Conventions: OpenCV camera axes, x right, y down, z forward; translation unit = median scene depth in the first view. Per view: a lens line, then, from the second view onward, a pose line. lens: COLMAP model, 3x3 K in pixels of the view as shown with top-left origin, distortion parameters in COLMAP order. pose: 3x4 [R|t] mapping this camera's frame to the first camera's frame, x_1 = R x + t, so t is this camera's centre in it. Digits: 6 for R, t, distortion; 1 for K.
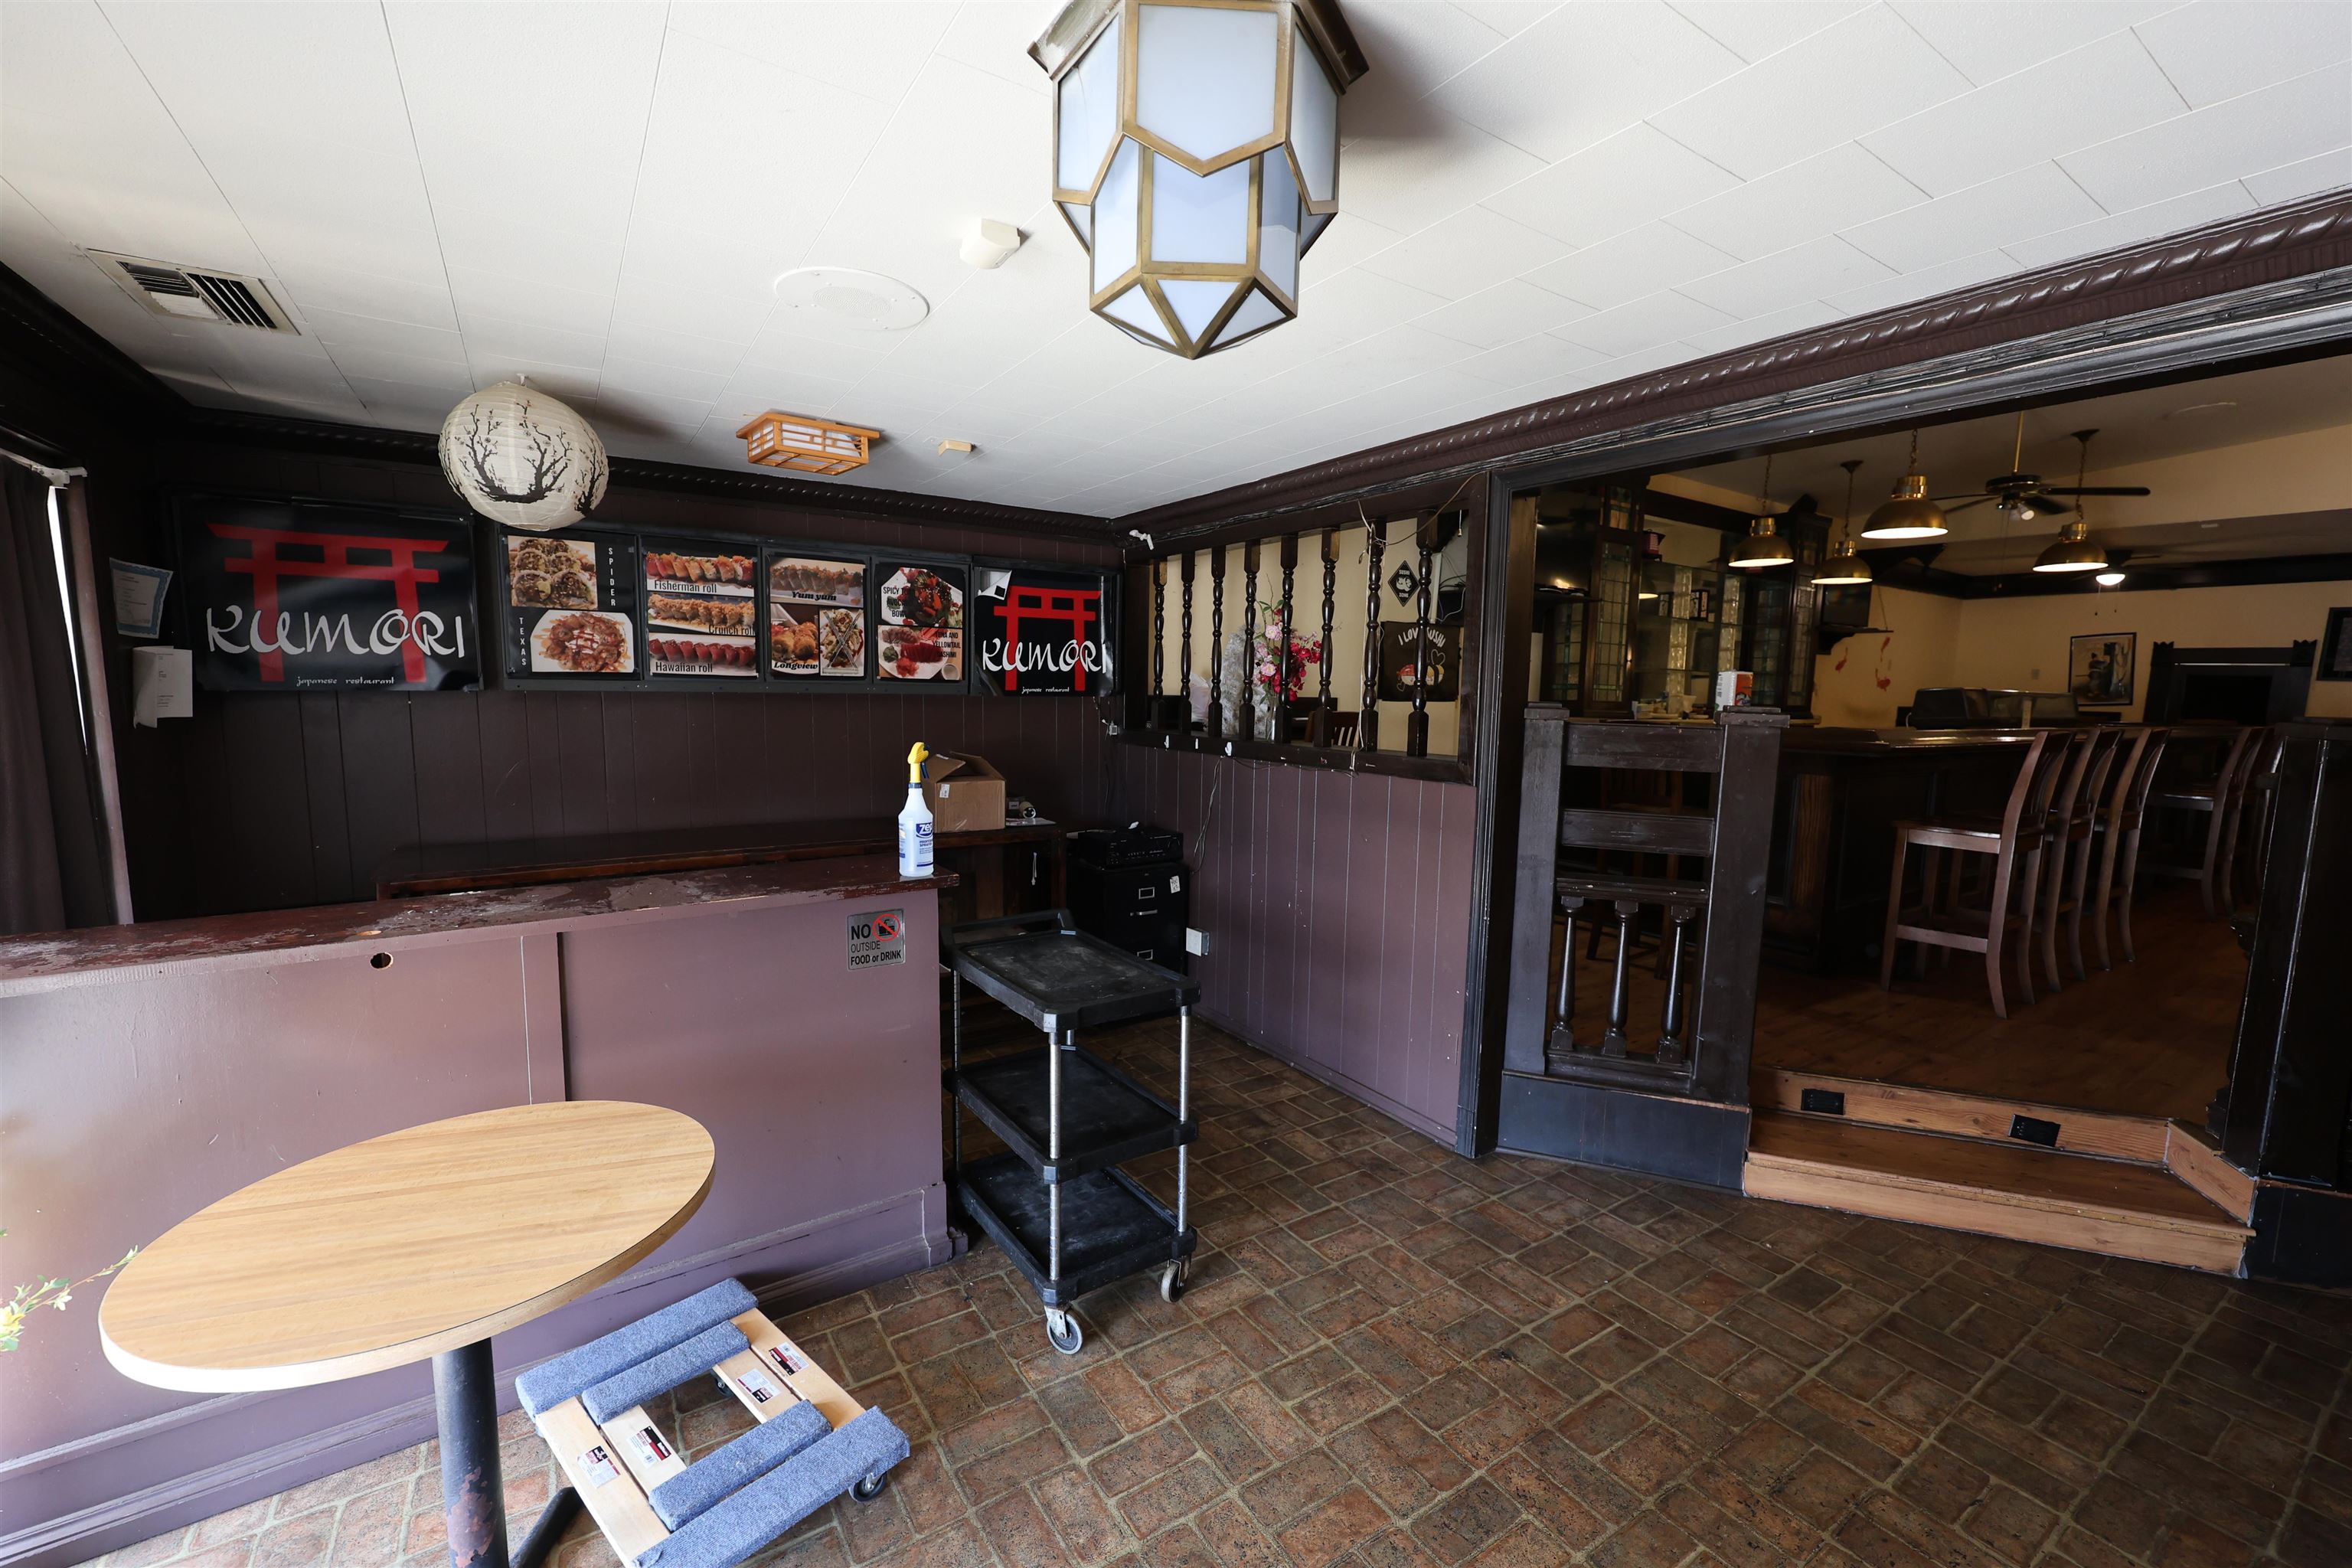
lens RADIAL K [[954.2, 0, 1175.5], [0, 954.2, 787.6], [0, 0, 1]] dist [0.000505, 0.000340]
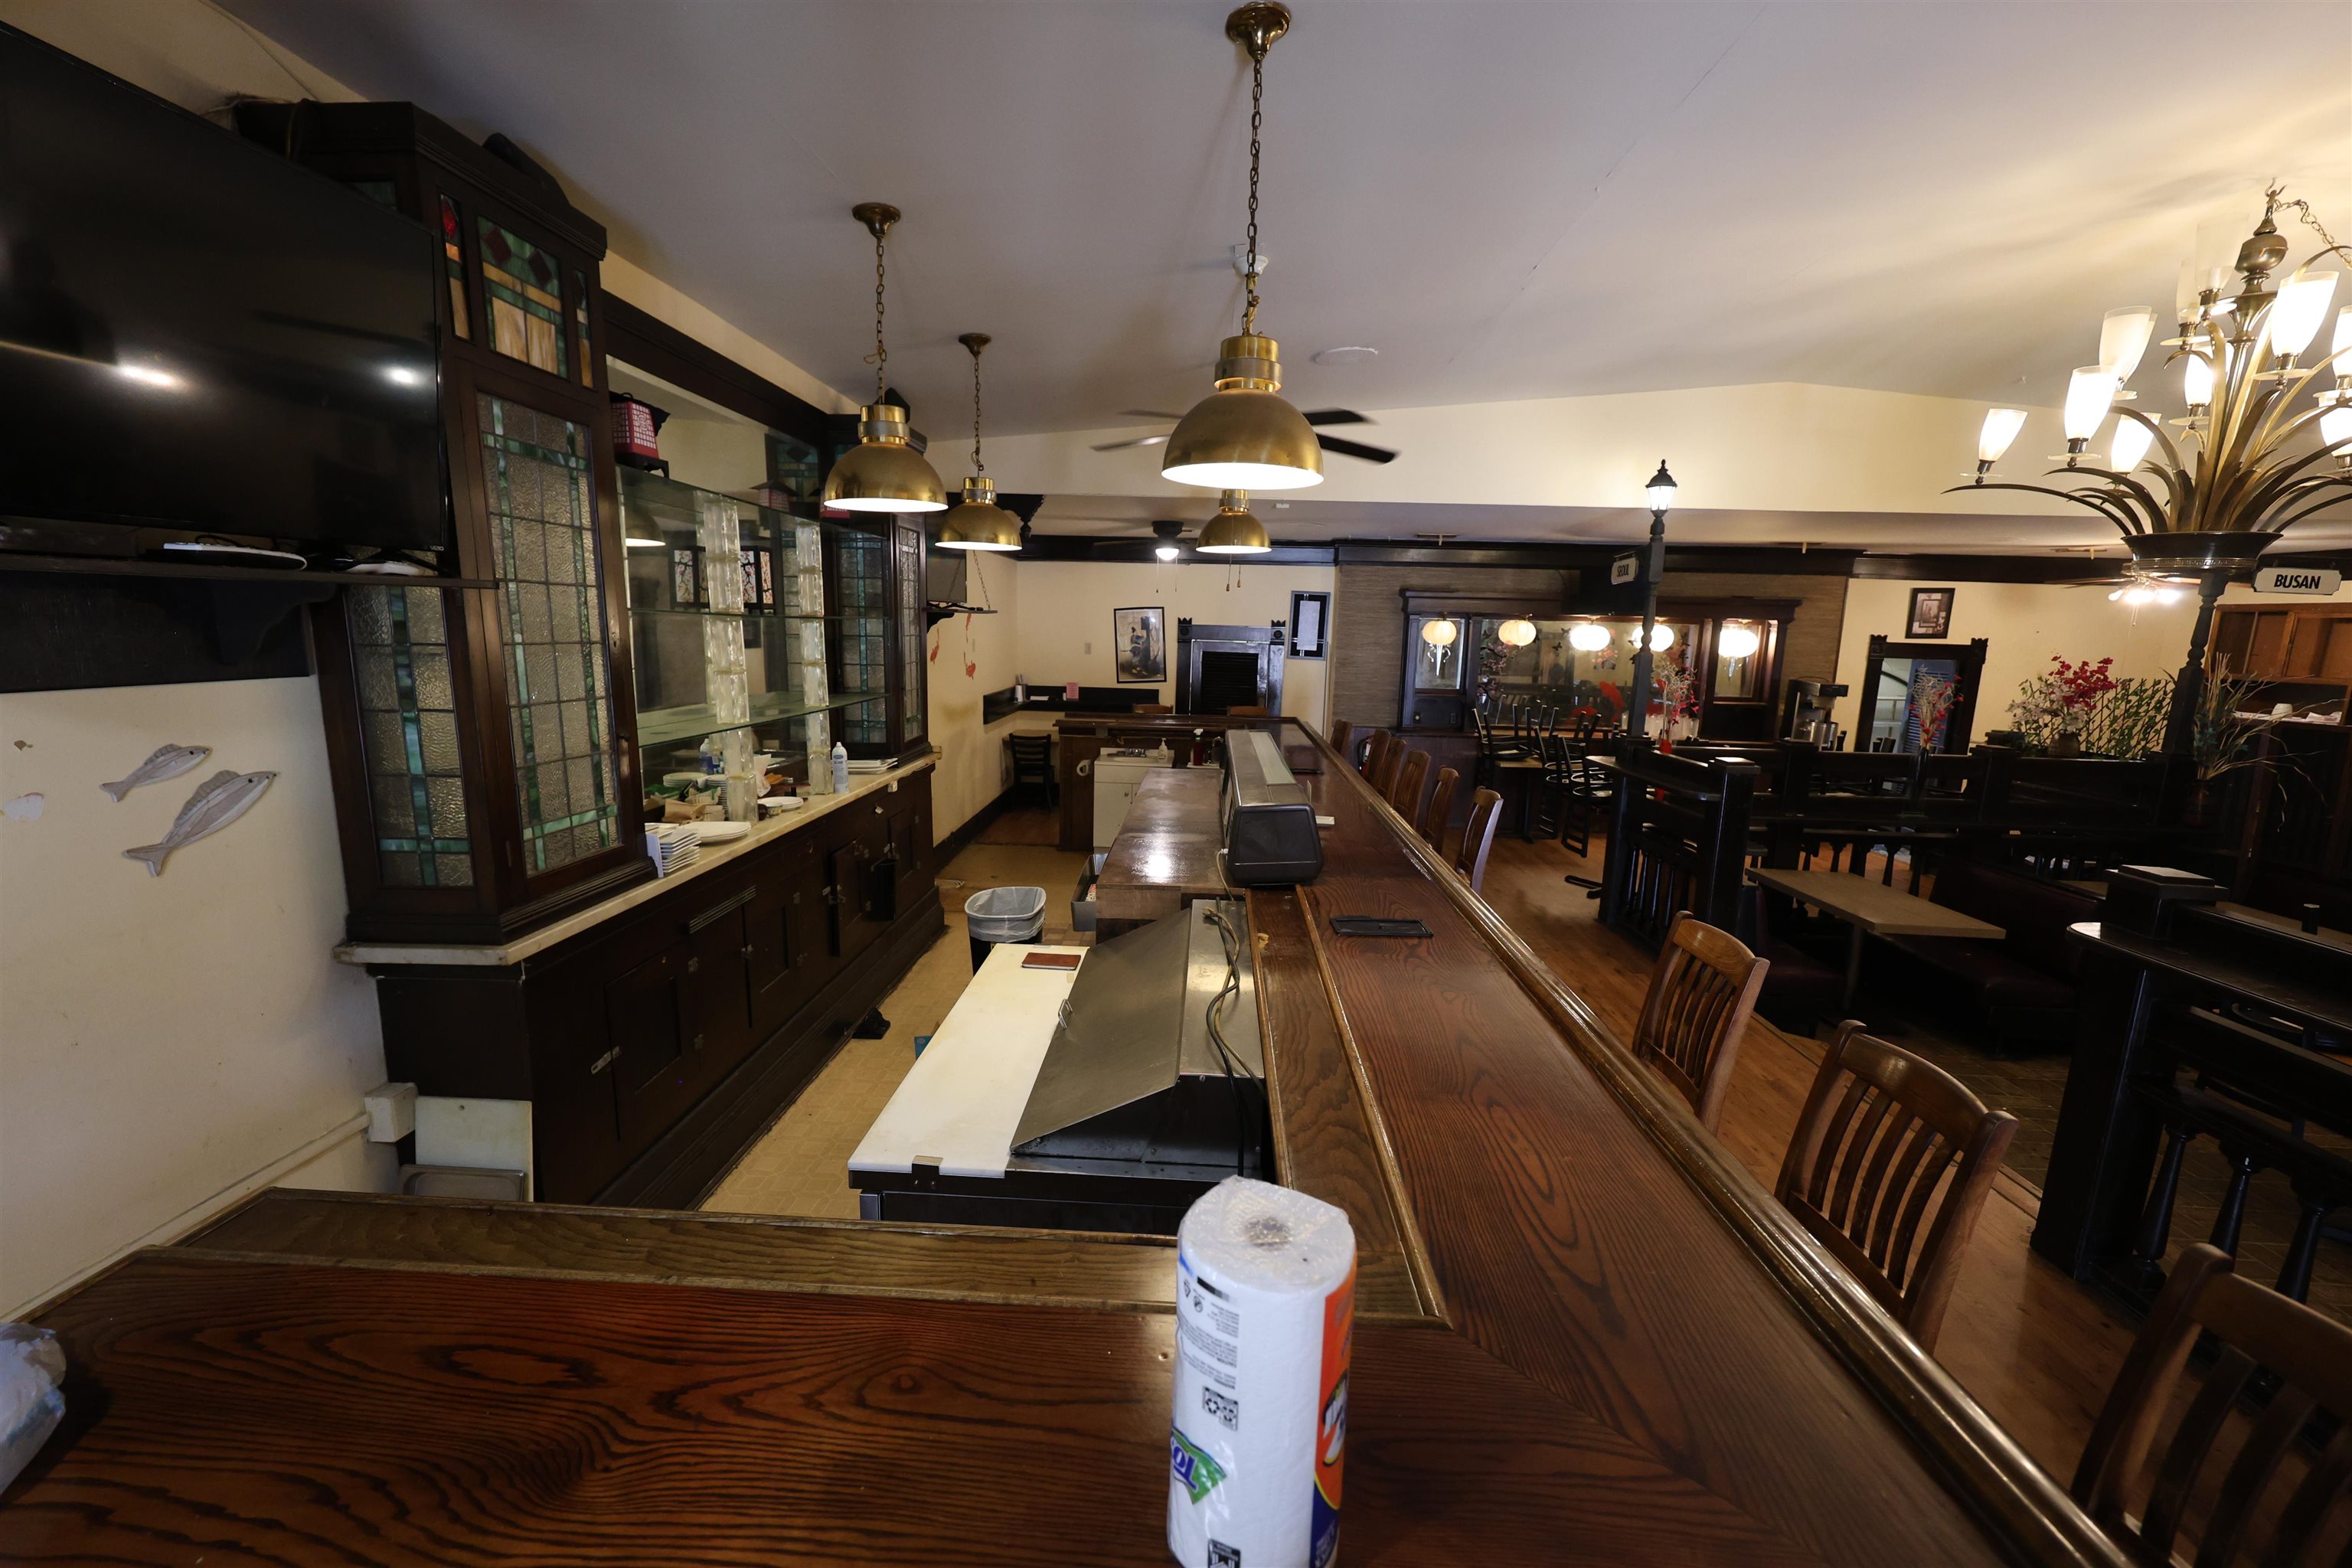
lens RADIAL K [[954.2, 0, 1167.2], [0, 954.2, 791.2], [0, 0, 1]] dist [0.000505, 0.000340]
pose [[0.588921, -0.148147, 0.794496, 0.274762], [0.077978, 0.988885, 0.126593, -0.131694], [-0.804420, -0.012600, 0.593928, 0.552208]]
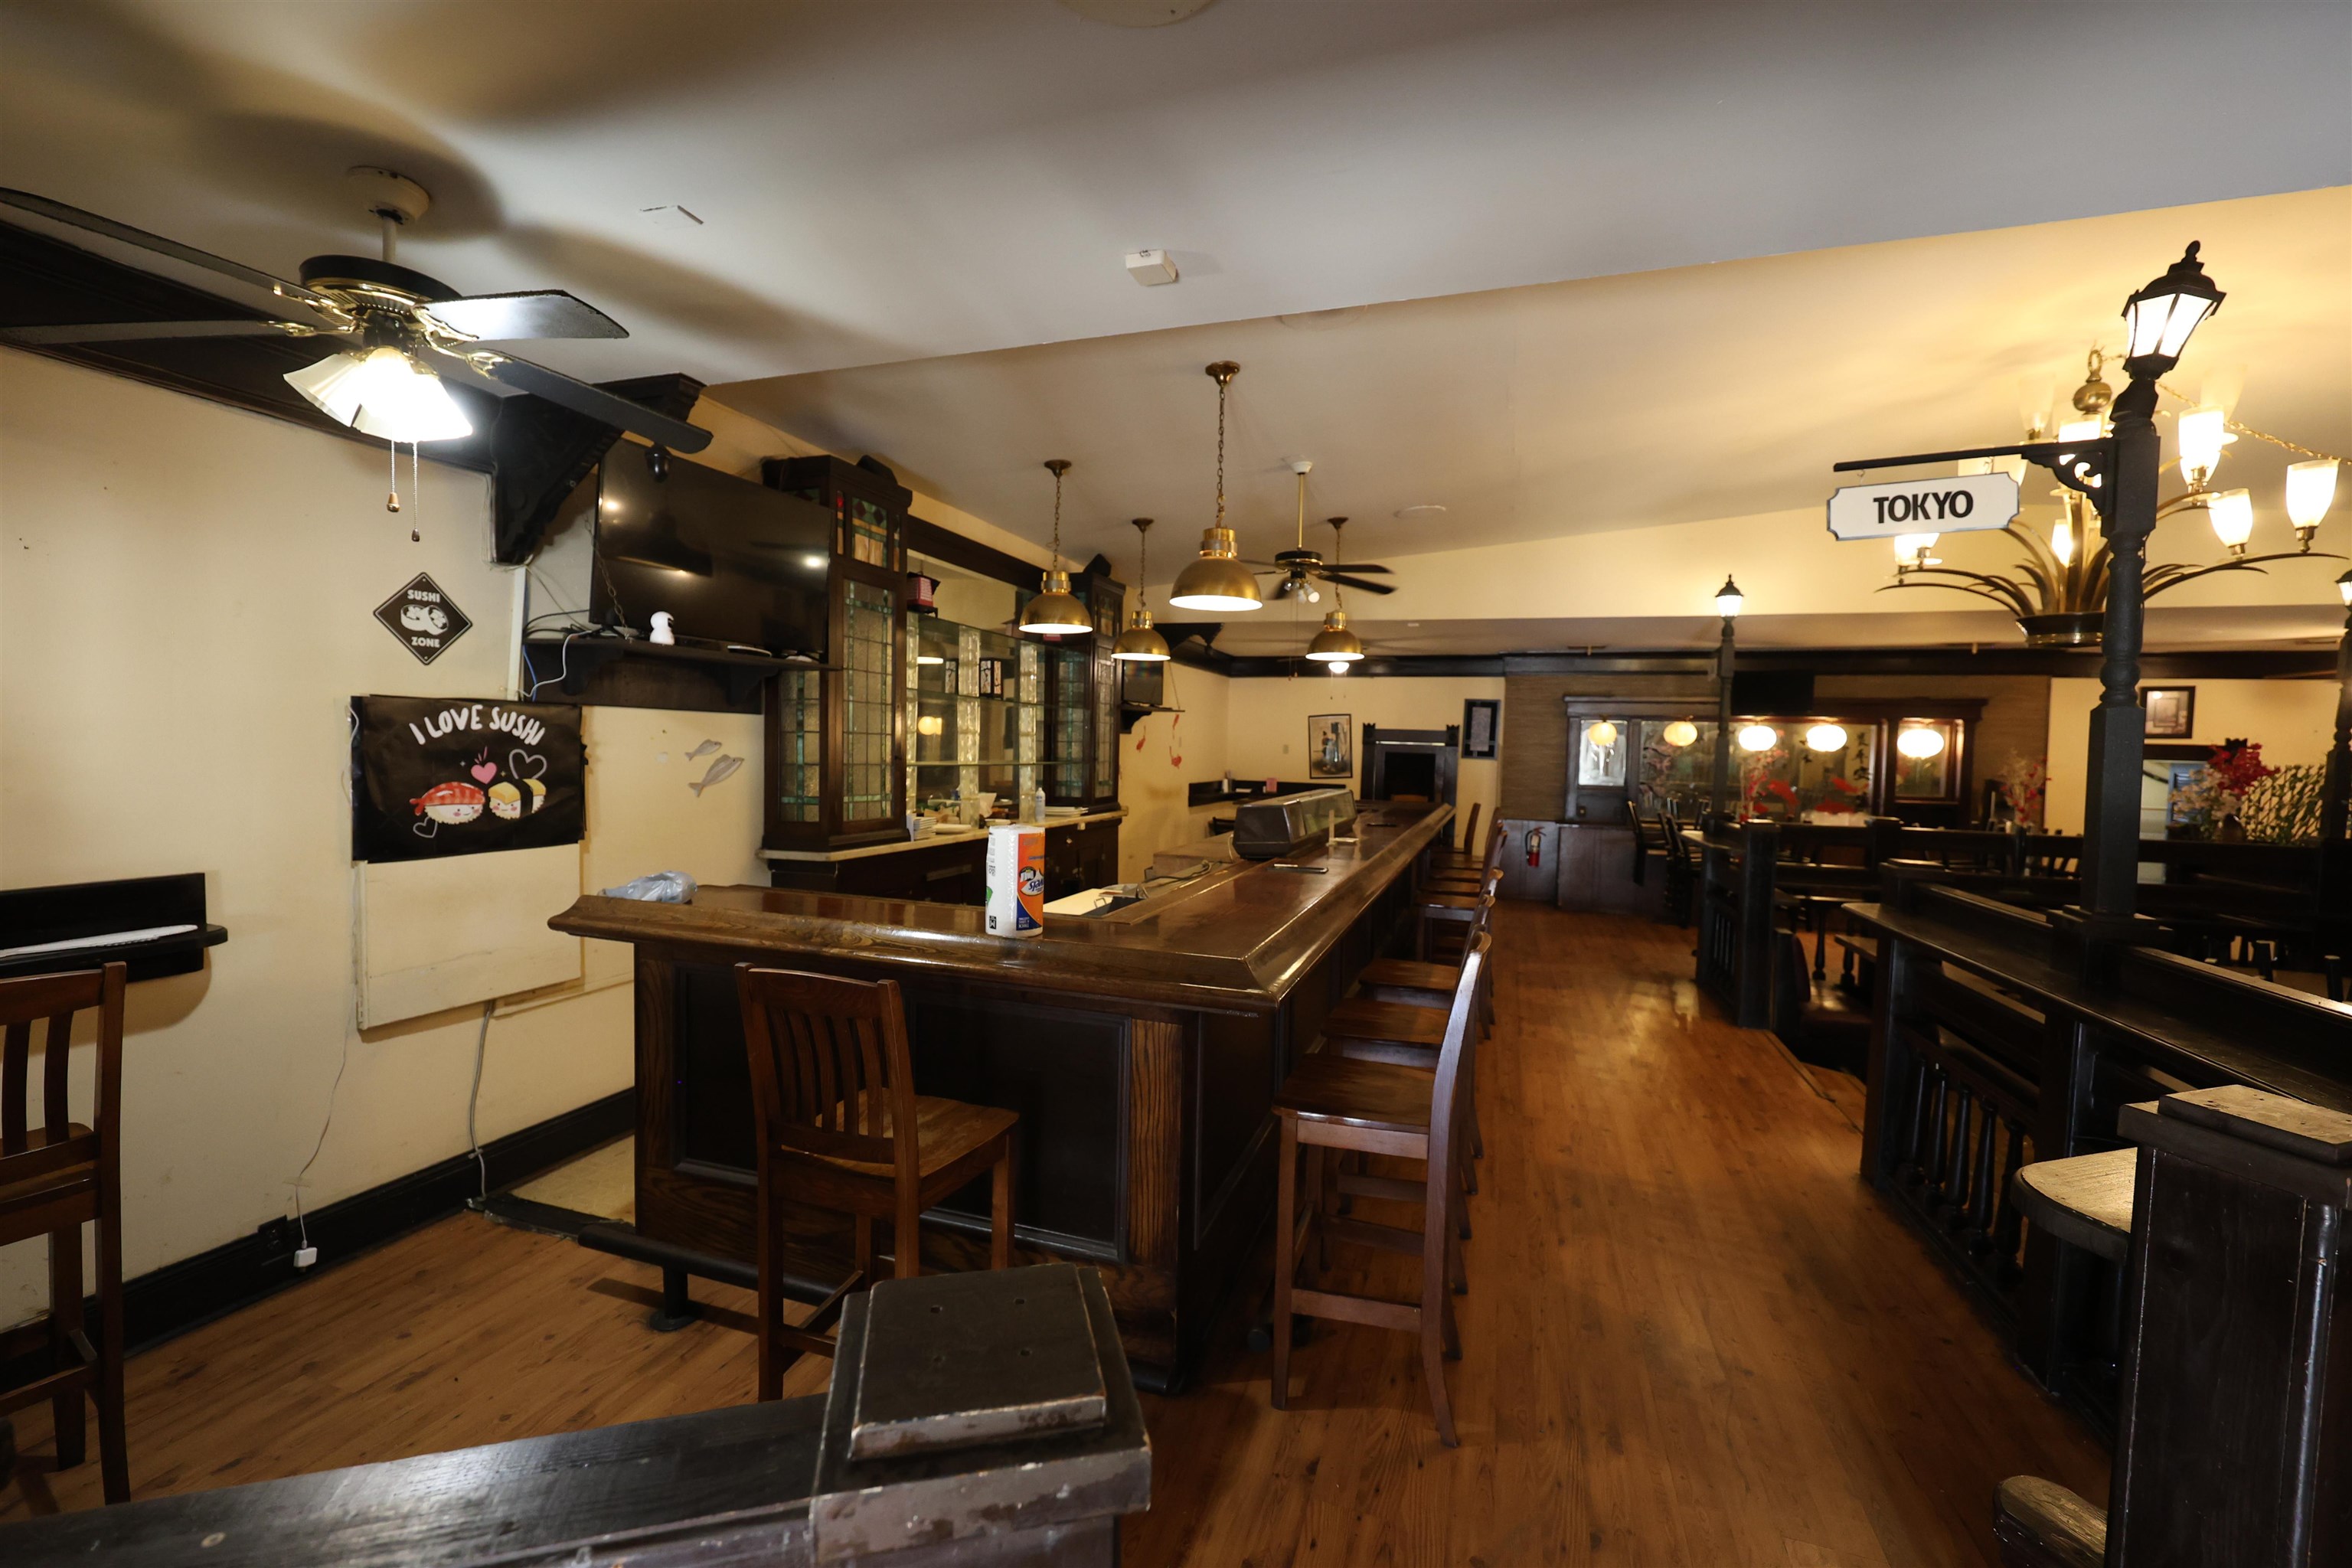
lens RADIAL K [[954.2, 0, 1179.5], [0, 954.2, 789.1], [0, 0, 1]] dist [0.000505, 0.000340]
pose [[0.790469, -0.031280, 0.611702, 0.198908], [0.060372, 0.997811, -0.026991, -0.073258], [-0.609519, 0.058266, 0.790627, 0.310651]]
